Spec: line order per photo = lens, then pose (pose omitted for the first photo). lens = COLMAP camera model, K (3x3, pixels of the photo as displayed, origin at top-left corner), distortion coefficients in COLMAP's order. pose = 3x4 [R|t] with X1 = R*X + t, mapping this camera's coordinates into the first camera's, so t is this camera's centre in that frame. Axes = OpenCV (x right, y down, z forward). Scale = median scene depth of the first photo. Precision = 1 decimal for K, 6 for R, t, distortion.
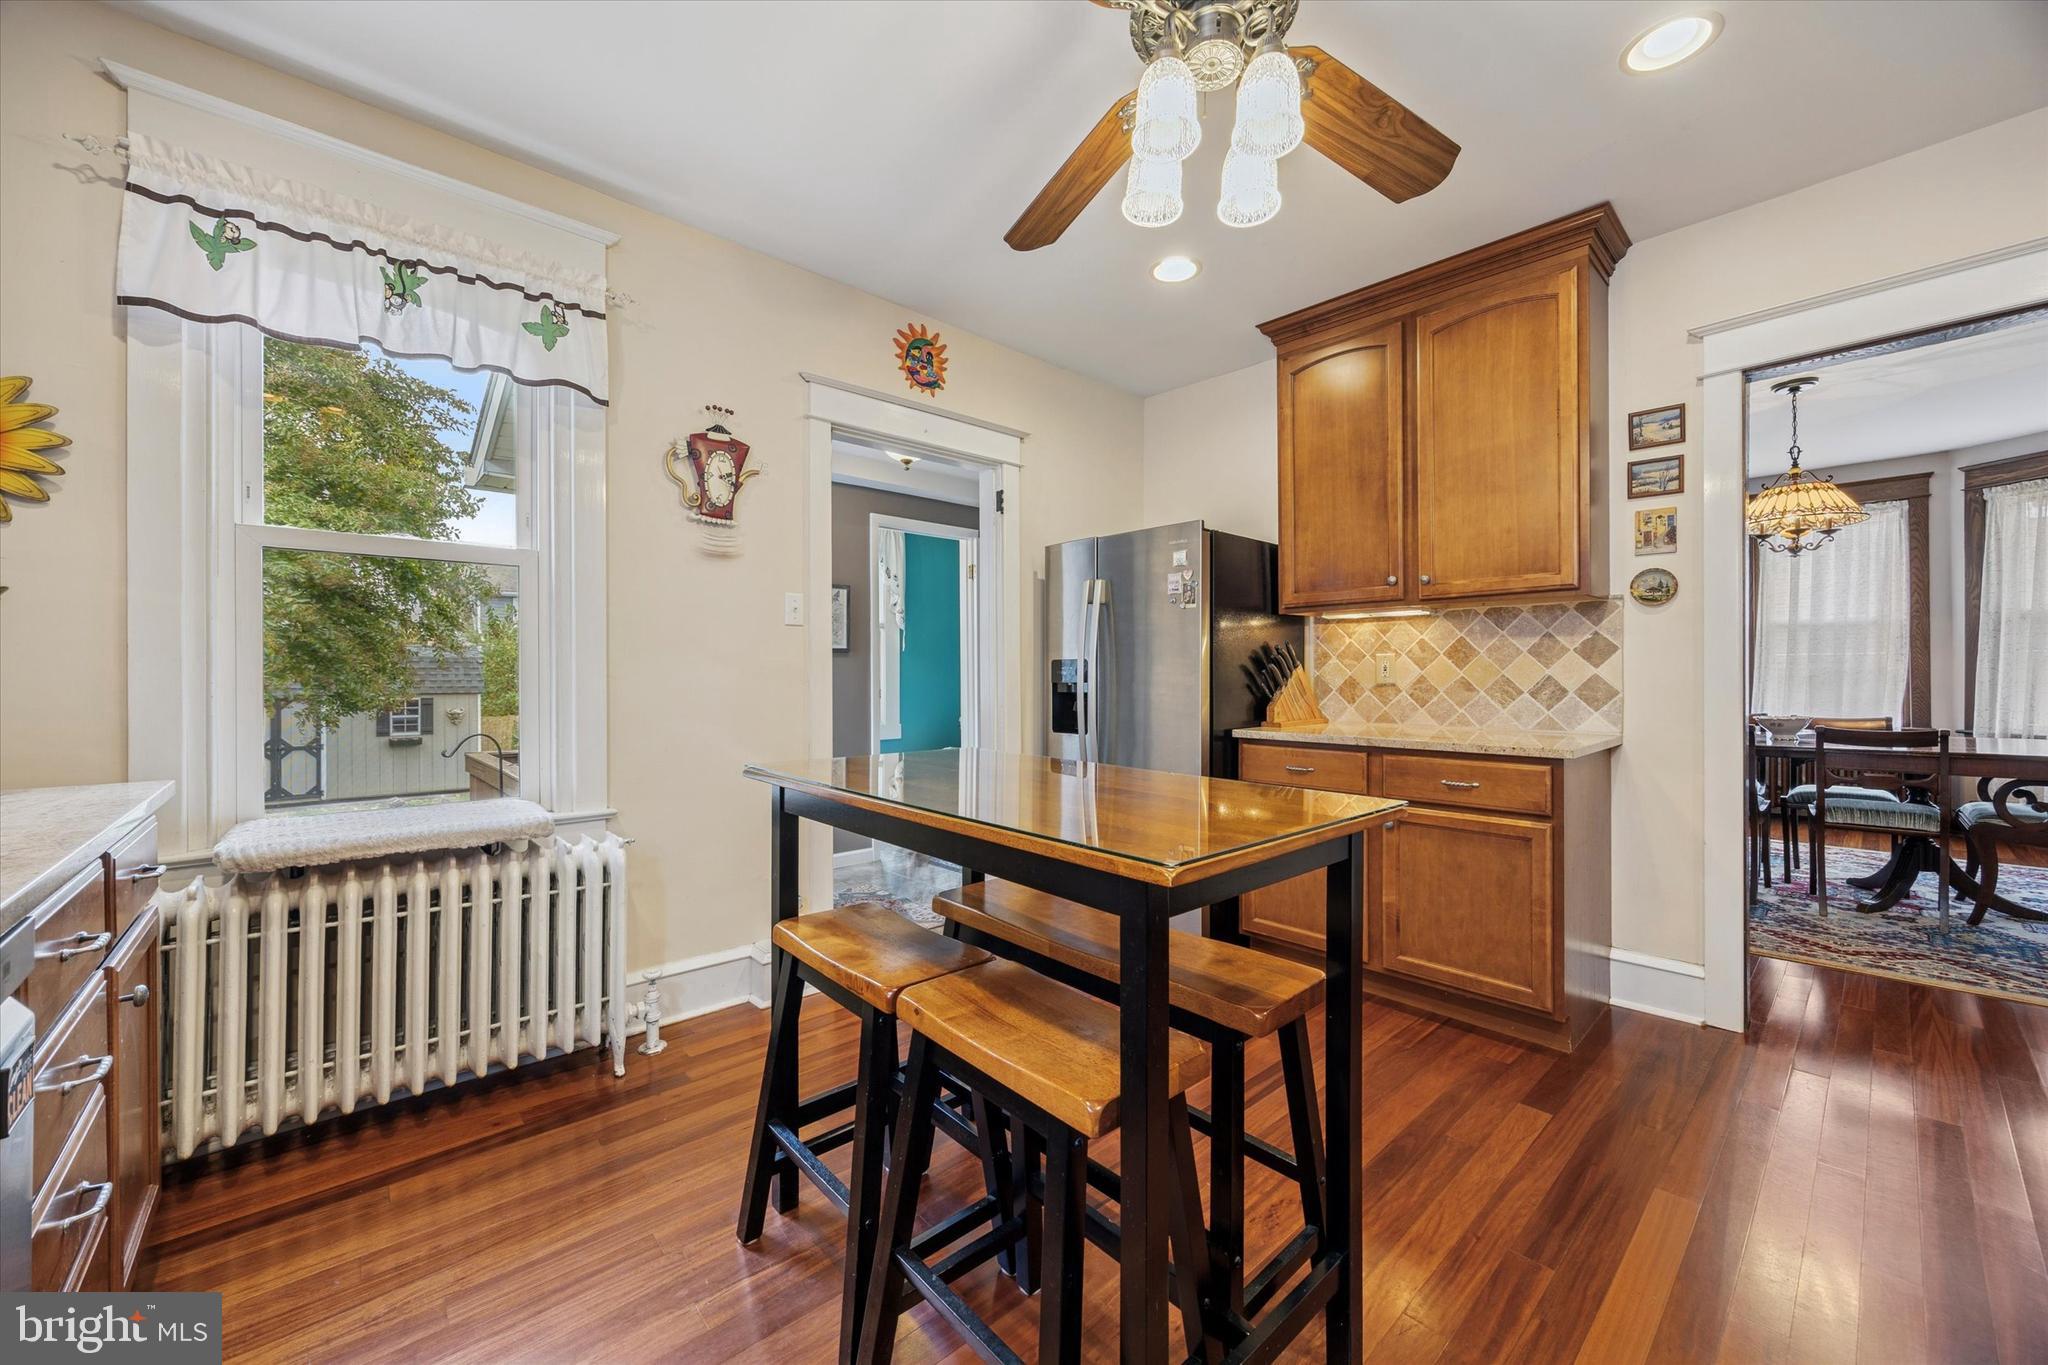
lens RADIAL K [[790.8, 0, 1030.6], [0, 790.8, 673.2], [0, 0, 1]] dist [-0.001904, 0.000007]
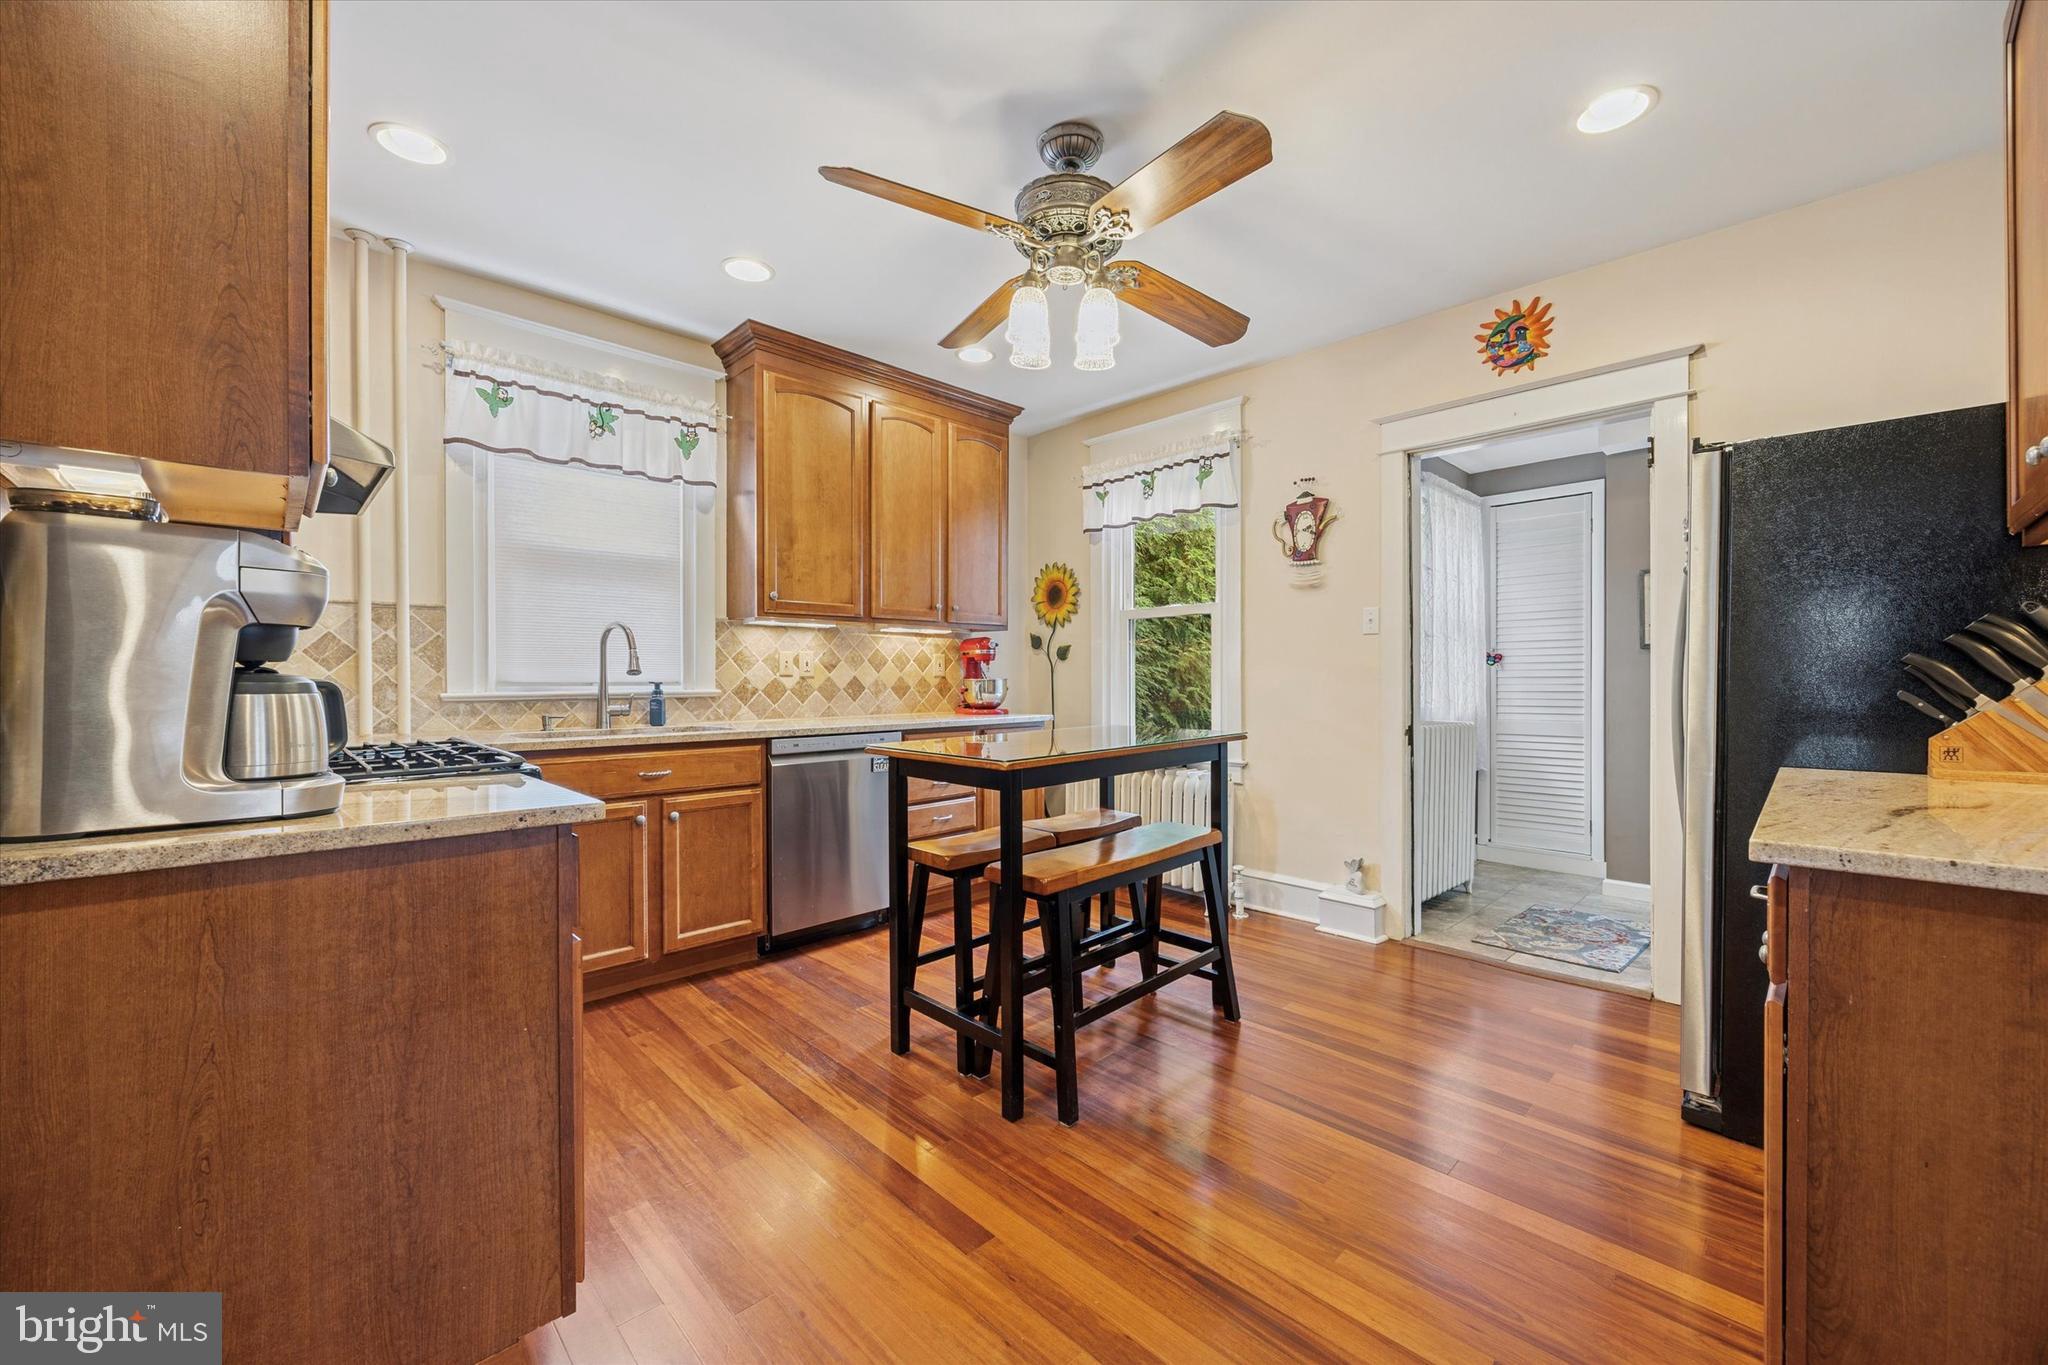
lens RADIAL K [[790.8, 0, 1028.4], [0, 790.8, 681.9], [0, 0, 1]] dist [-0.001904, 0.000007]
pose [[0.043198, 0.006887, -0.999043, 0.927037], [0.005003, 0.999962, 0.007109, 0.000374], [0.999054, -0.005305, 0.043162, 0.457736]]
